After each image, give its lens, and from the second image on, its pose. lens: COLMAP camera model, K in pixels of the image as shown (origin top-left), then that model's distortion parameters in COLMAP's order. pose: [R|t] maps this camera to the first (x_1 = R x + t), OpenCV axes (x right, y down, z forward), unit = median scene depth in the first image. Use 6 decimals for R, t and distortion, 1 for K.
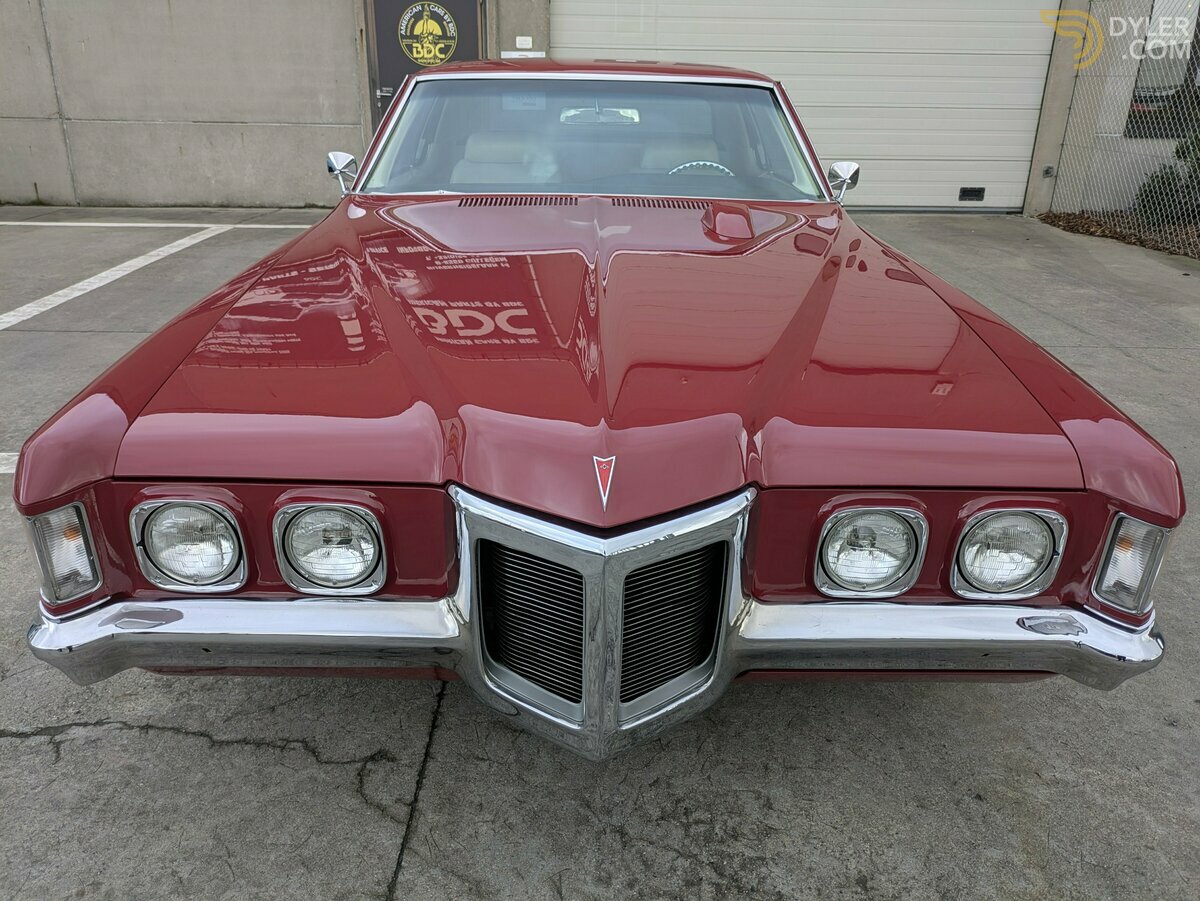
lens RADIAL K [[888.4, 0, 596.7], [0, 888.4, 446.2], [0, 0, 1]] dist [0.045479, -0.037020]
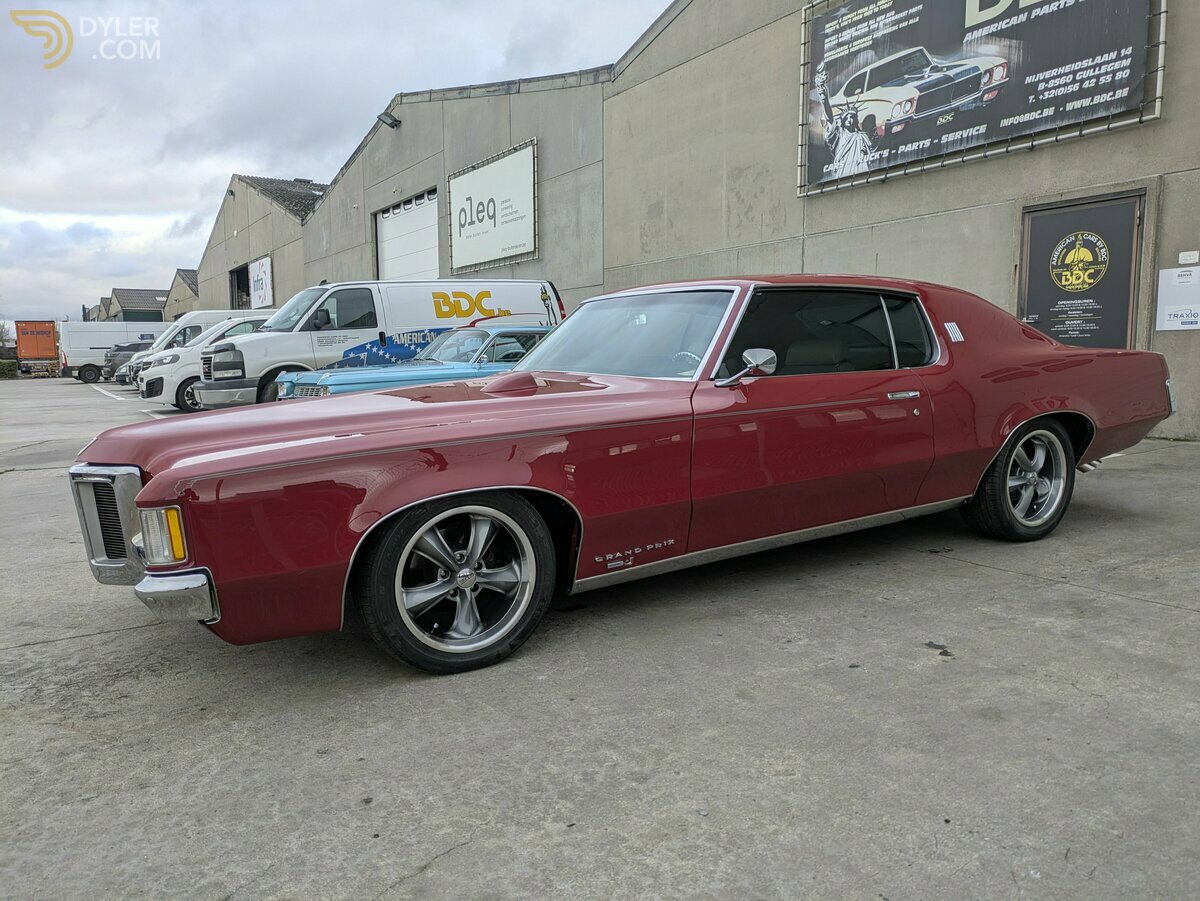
lens RADIAL K [[888.4, 0, 603.7], [0, 888.4, 466.5], [0, 0, 1]] dist [0.045479, -0.037020]
pose [[0.511039, 0.087371, -0.855105, 2.103645], [-0.286167, 0.955364, -0.073408, -0.099824], [0.810523, 0.282217, 0.513231, 0.648659]]
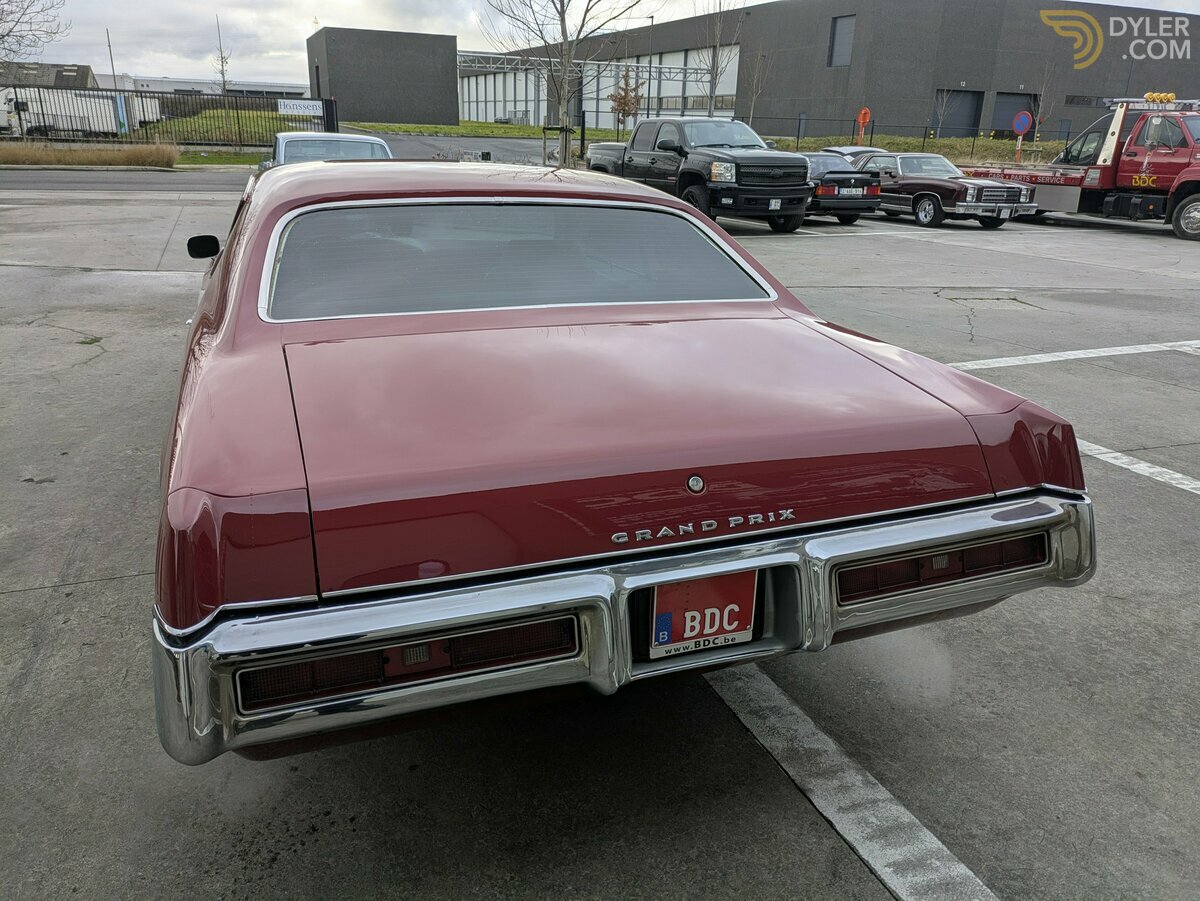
lens RADIAL K [[888.4, 0, 596.1], [0, 888.4, 448.5], [0, 0, 1]] dist [0.045479, -0.037020]
pose [[-0.940766, 0.075622, -0.330515, 0.372521], [-0.157392, 0.766013, 0.623259, -1.794434], [0.300311, 0.638361, -0.708737, 4.202217]]
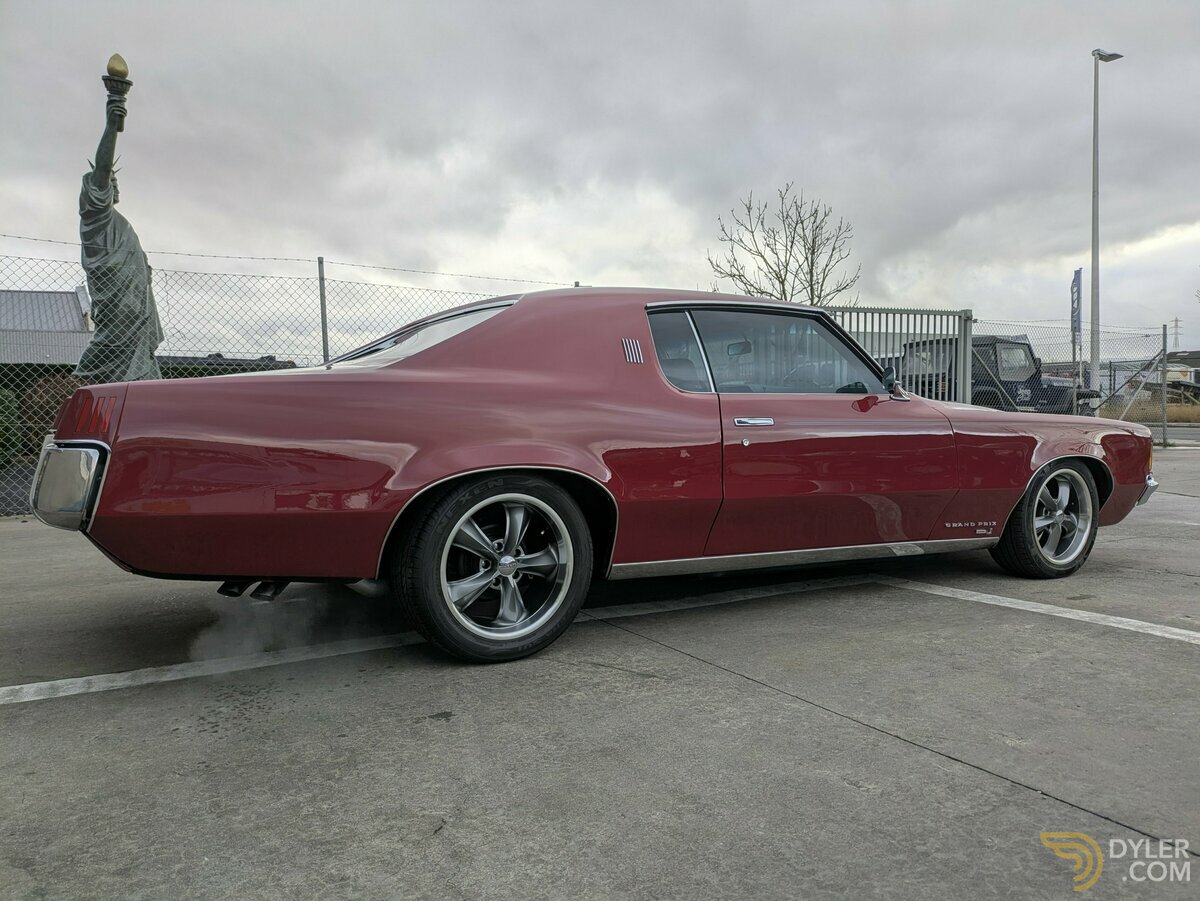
lens RADIAL K [[888.4, 0, 590.9], [0, 888.4, 456.6], [0, 0, 1]] dist [0.045479, -0.037020]
pose [[-0.494165, -0.054643, 0.867649, -2.140472], [0.318483, 0.917263, 0.239158, -1.195445], [-0.808931, 0.394515, -0.435877, 3.571763]]
